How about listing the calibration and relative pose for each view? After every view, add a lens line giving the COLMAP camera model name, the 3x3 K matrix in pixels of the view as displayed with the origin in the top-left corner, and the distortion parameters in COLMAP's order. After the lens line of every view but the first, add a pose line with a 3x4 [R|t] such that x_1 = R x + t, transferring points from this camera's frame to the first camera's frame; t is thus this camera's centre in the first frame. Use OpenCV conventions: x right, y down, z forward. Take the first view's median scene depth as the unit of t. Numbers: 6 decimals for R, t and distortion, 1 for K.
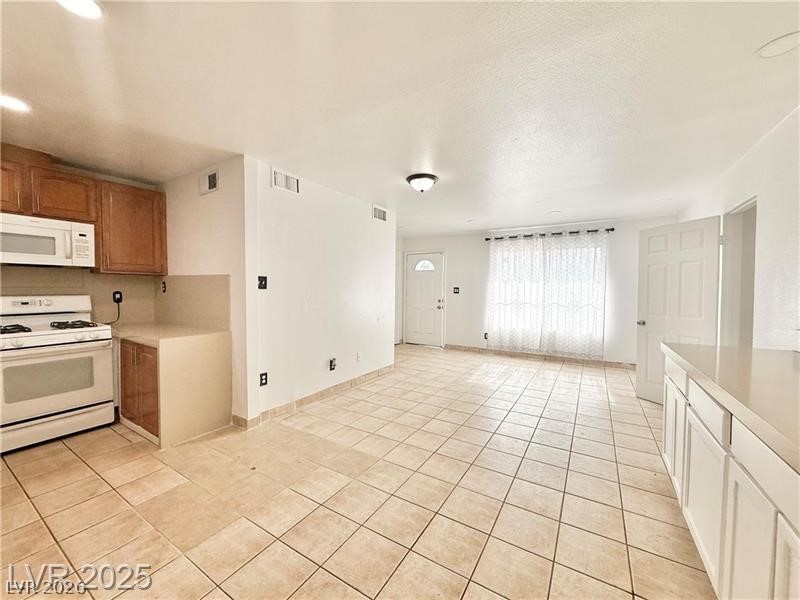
lens RADIAL K [[319.3, 0, 397.4], [0, 319.3, 299.4], [0, 0, 1]] dist [0.000042, 0.000891]
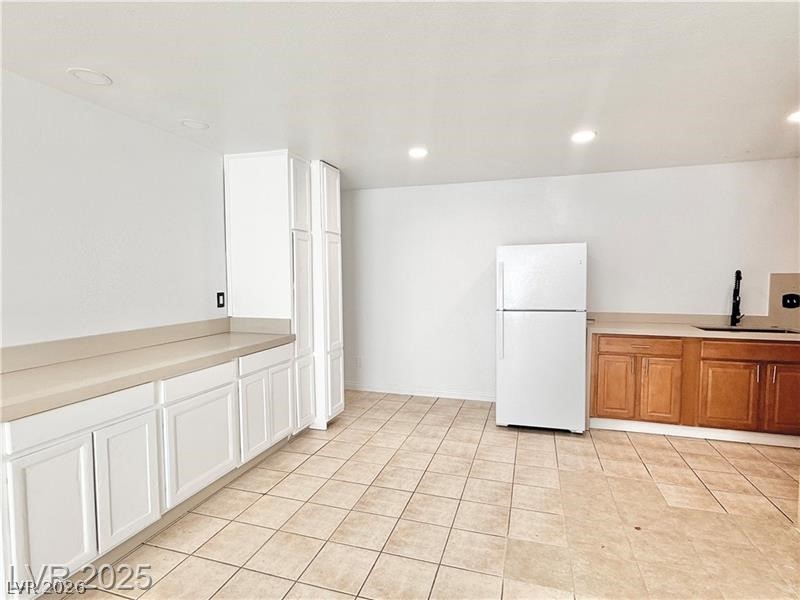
lens RADIAL K [[412.5, 0, 403.8], [0, 412.5, 300.3], [0, 0, 1]] dist [-0.007336, 0.000058]
pose [[-0.967068, 0.012706, -0.254202, 0.271290], [-0.010858, 0.995784, 0.091081, -0.085406], [0.254287, 0.090842, -0.962853, 1.378824]]
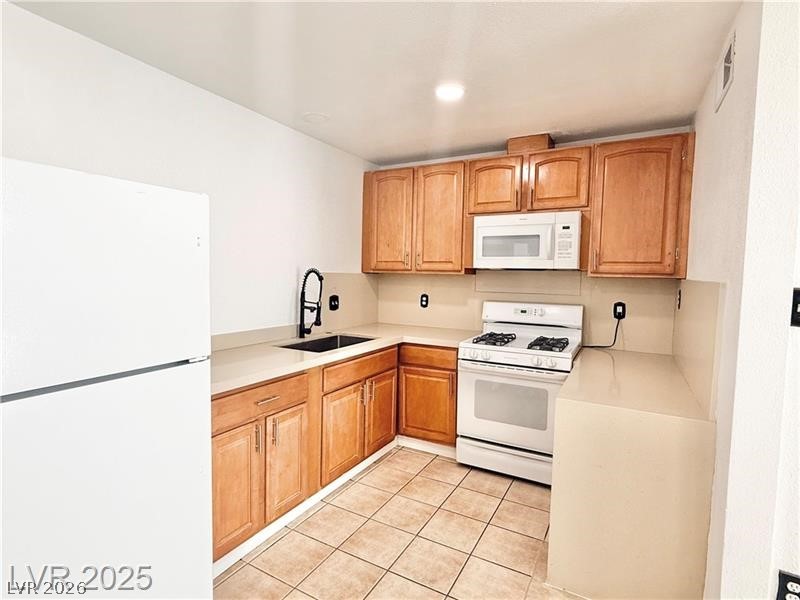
lens RADIAL K [[412.5, 0, 398.1], [0, 412.5, 297.8], [0, 0, 1]] dist [-0.007336, 0.000058]
pose [[0.050137, 0.053174, -0.997326, -0.026024], [-0.054554, 0.997237, 0.050427, -0.063961], [0.997251, 0.051879, 0.052899, 0.568889]]
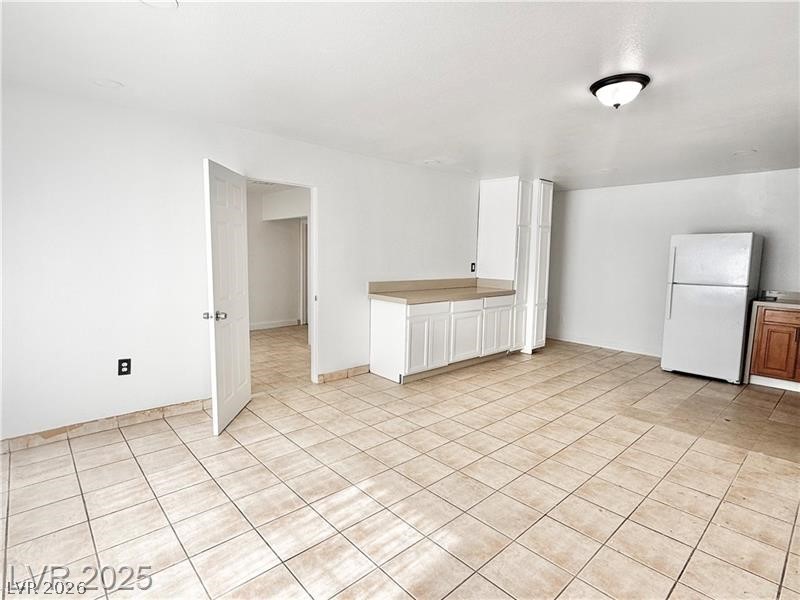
lens RADIAL K [[412.5, 0, 399.9], [0, 412.5, 302.3], [0, 0, 1]] dist [-0.007336, 0.000058]
pose [[-0.962768, -0.053976, 0.264886, 0.280340], [-0.014087, 0.988549, 0.150238, -0.101684], [-0.269962, 0.140913, -0.952504, 2.152412]]
